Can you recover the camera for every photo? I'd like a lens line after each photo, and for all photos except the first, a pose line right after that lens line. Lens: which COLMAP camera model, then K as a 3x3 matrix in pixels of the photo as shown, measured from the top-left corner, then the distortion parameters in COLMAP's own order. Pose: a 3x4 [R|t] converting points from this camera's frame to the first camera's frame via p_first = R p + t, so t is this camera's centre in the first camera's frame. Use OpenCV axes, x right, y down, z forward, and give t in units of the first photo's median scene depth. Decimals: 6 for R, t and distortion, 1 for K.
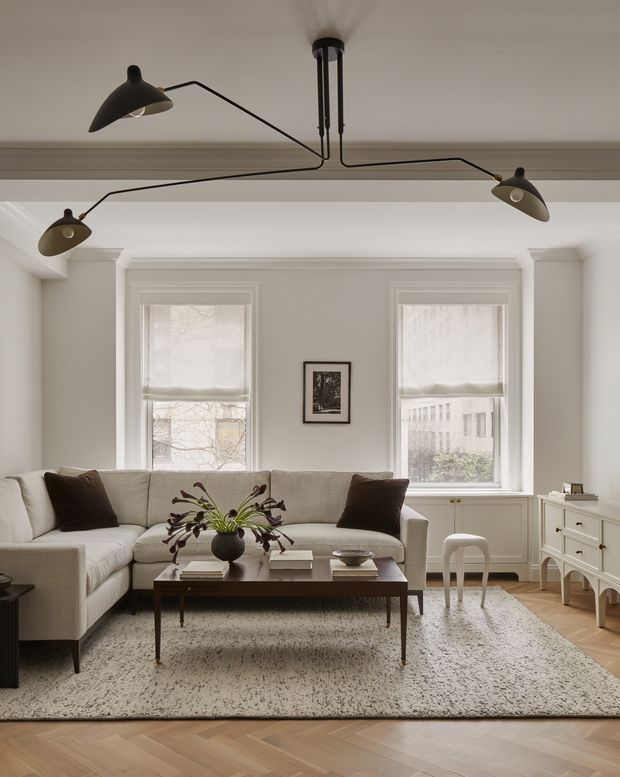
lens RADIAL K [[751.1, 0, 309.3], [0, 751.1, 437.9], [0, 0, 1]] dist [-0.003864, 0.000454]
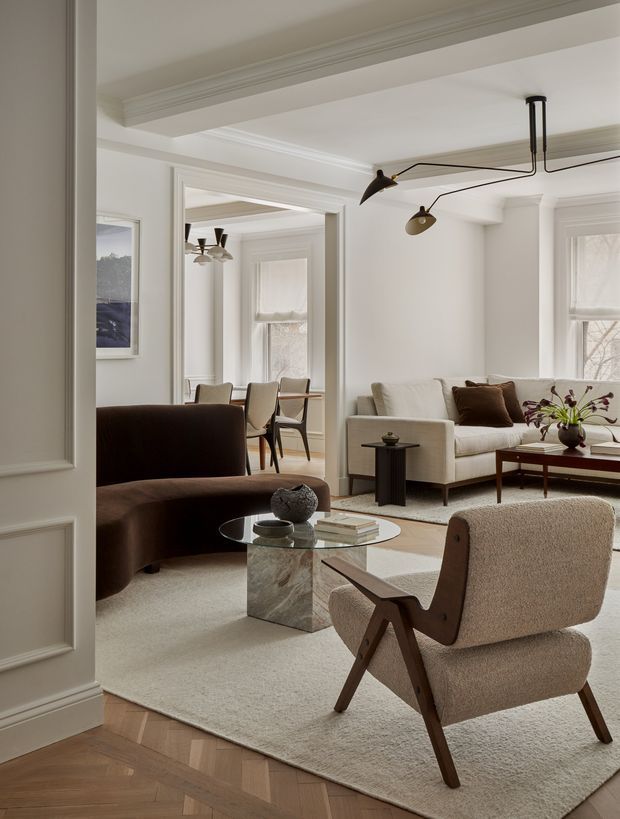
lens RADIAL K [[916.7, 0, 310.0], [0, 916.7, 409.5], [0, 0, 1]] dist [-0.028681, 0.010802]
pose [[0.760448, 0.046947, -0.647699, 0.530624], [-0.012148, 0.998237, 0.058093, 0.013652], [0.649285, -0.036309, 0.759678, -0.447898]]
